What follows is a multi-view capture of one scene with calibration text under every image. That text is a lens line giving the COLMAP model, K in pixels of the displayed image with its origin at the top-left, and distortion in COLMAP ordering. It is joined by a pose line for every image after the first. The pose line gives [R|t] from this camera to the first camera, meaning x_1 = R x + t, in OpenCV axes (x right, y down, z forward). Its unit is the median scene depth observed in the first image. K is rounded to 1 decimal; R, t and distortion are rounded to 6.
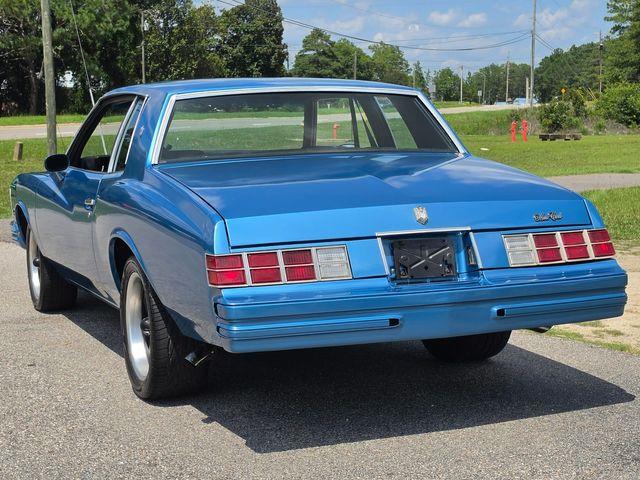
lens RADIAL K [[1372.5, 0, 320.0], [0, 1372.5, 240.0], [0, 0, 1]] dist [0.219812, -0.688985]
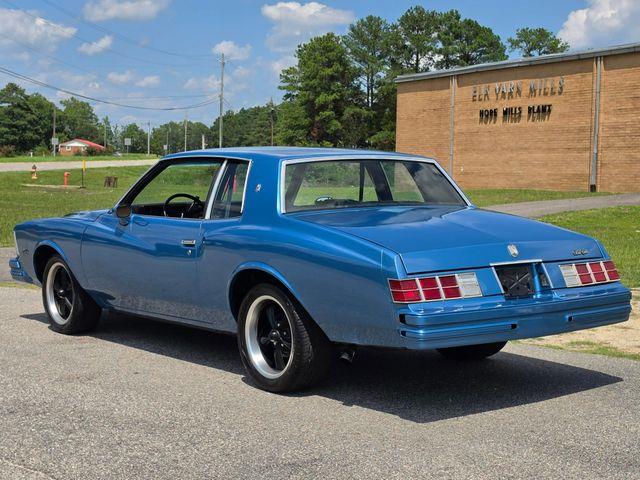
lens RADIAL K [[1237.6, 0, 354.2], [0, 1237.6, 239.3], [0, 0, 1]] dist [0.191508, -0.059423]
pose [[0.954441, 0.000391, 0.298401, -0.449066], [0.008849, 0.999522, -0.029614, 0.006075], [-0.298270, 0.030906, 0.953981, -0.163393]]
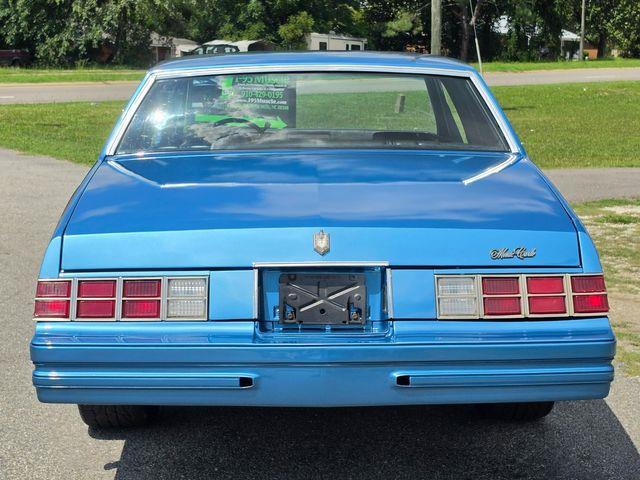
lens RADIAL K [[1401.2, 0, 320.0], [0, 1401.2, 240.0], [0, 0, 1]] dist [0.335744, -0.376497]
pose [[0.934759, 0.066915, -0.348925, 0.336721], [-0.053612, 0.997424, 0.047658, -0.055359], [0.351215, -0.025843, 0.935938, 0.254818]]
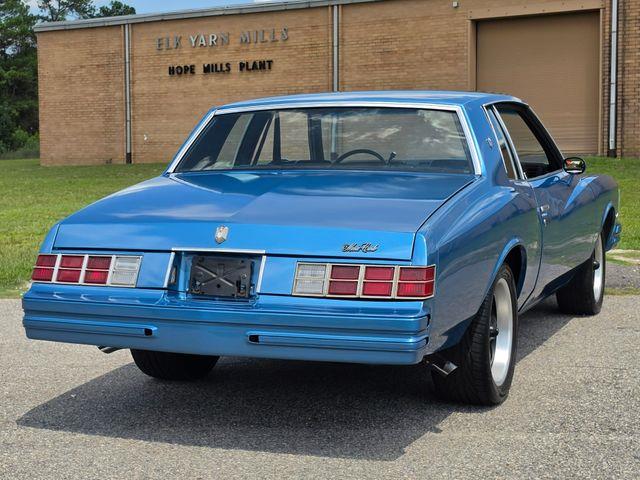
lens RADIAL K [[1372.5, 0, 320.0], [0, 1372.5, 240.0], [0, 0, 1]] dist [0.219812, -0.688985]
pose [[0.712112, 0.087409, -0.696603, 0.816064], [-0.073442, 0.996050, 0.049906, -0.068541], [0.698214, 0.015621, 0.715719, 0.305789]]
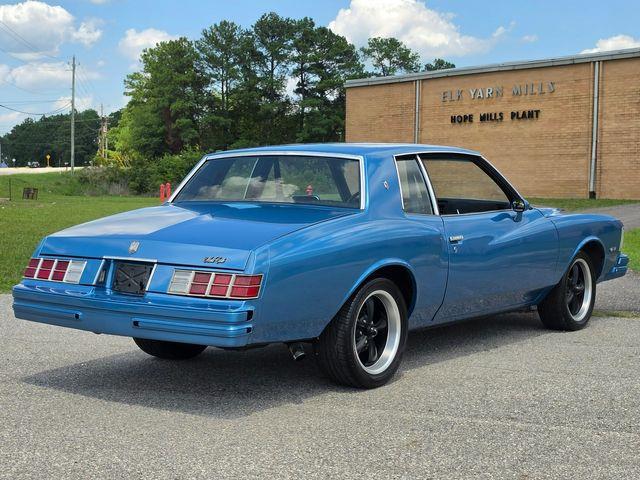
lens RADIAL K [[1237.6, 0, 354.2], [0, 1237.6, 239.3], [0, 0, 1]] dist [0.191508, -0.059423]
pose [[0.499849, 0.089569, -0.861469, 1.240471], [-0.093804, 0.994386, 0.048961, -0.106252], [0.861018, 0.056336, 0.505444, 0.533535]]
